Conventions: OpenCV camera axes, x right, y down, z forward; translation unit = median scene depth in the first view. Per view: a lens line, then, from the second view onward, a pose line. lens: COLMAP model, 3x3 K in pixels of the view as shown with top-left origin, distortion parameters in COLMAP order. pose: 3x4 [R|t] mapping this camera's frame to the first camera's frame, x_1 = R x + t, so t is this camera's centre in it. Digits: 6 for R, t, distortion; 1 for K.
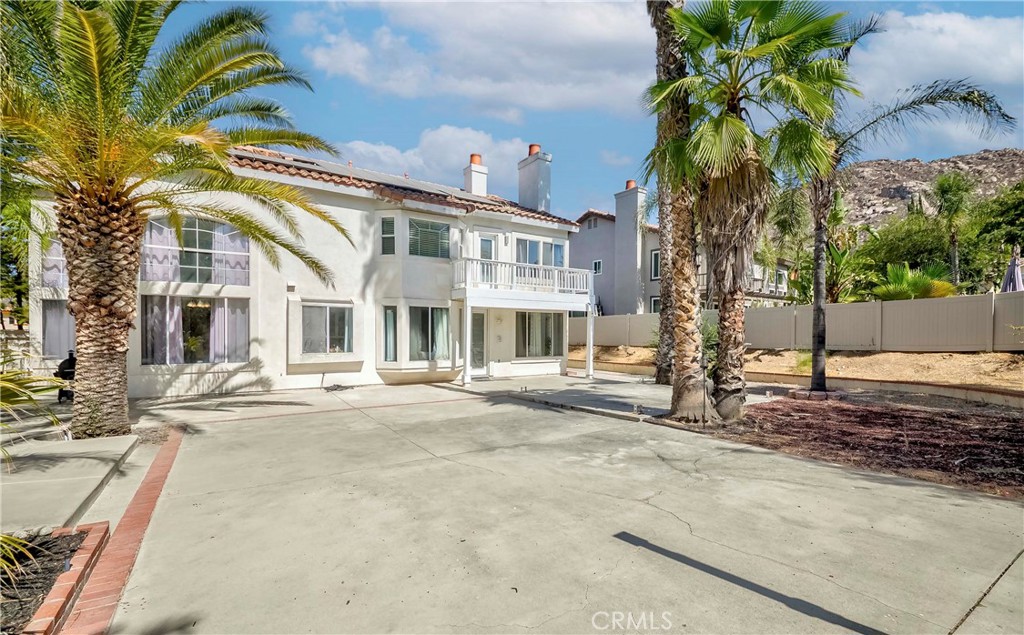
lens RADIAL K [[460.9, 0, 520.7], [0, 460.9, 337.1], [0, 0, 1]] dist [0.004062, -0.000595]
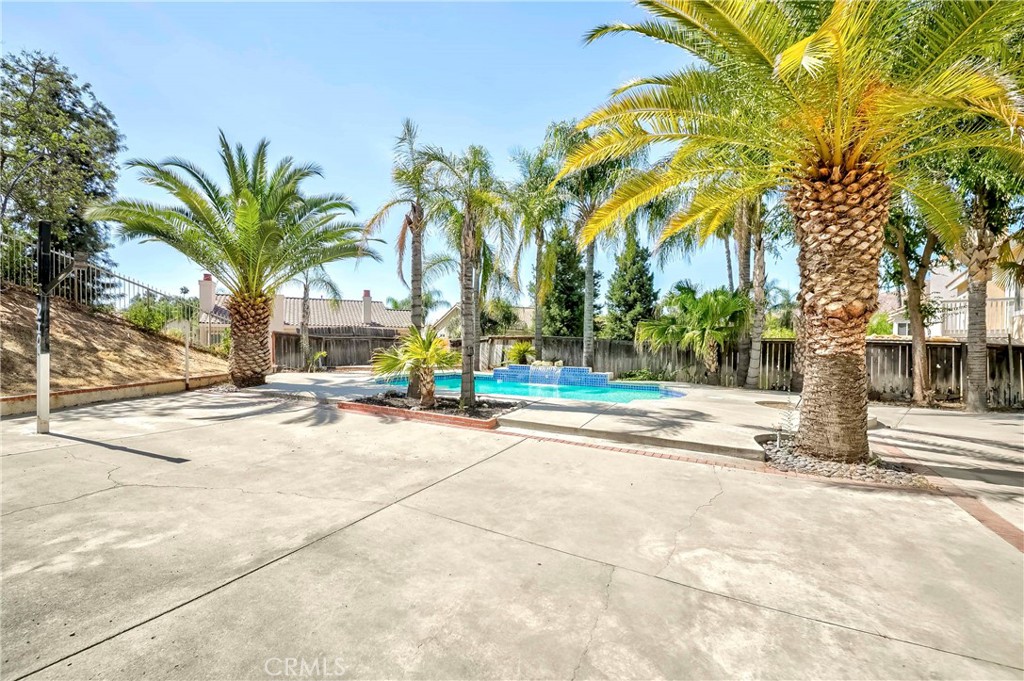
lens RADIAL K [[436.4, 0, 506.8], [0, 436.4, 344.6], [0, 0, 1]] dist [0.038510, -0.001459]
pose [[-0.881231, 0.001195, -0.472684, -0.007891], [-0.008353, 0.999801, 0.018101, 0.003218], [0.472611, 0.019899, -0.881046, 0.735019]]
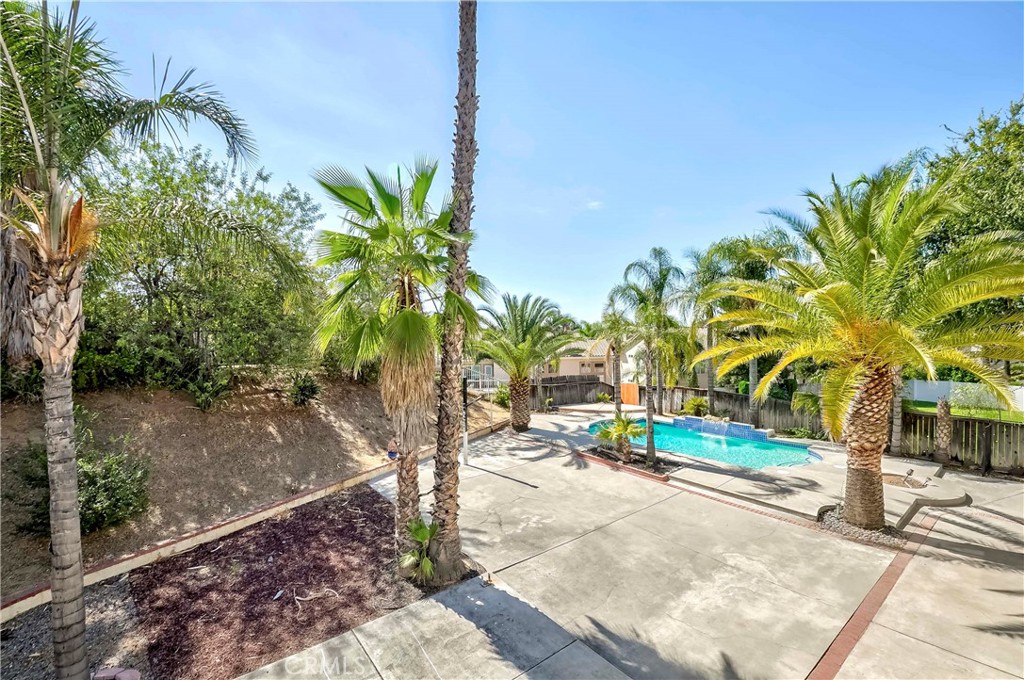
lens RADIAL K [[436.4, 0, 508.0], [0, 436.4, 339.0], [0, 0, 1]] dist [0.038510, -0.001459]
pose [[-0.996954, 0.027742, -0.072897, 0.177617], [0.027255, 0.999599, 0.007661, -0.229283], [0.073080, 0.005651, -0.997310, 1.236245]]
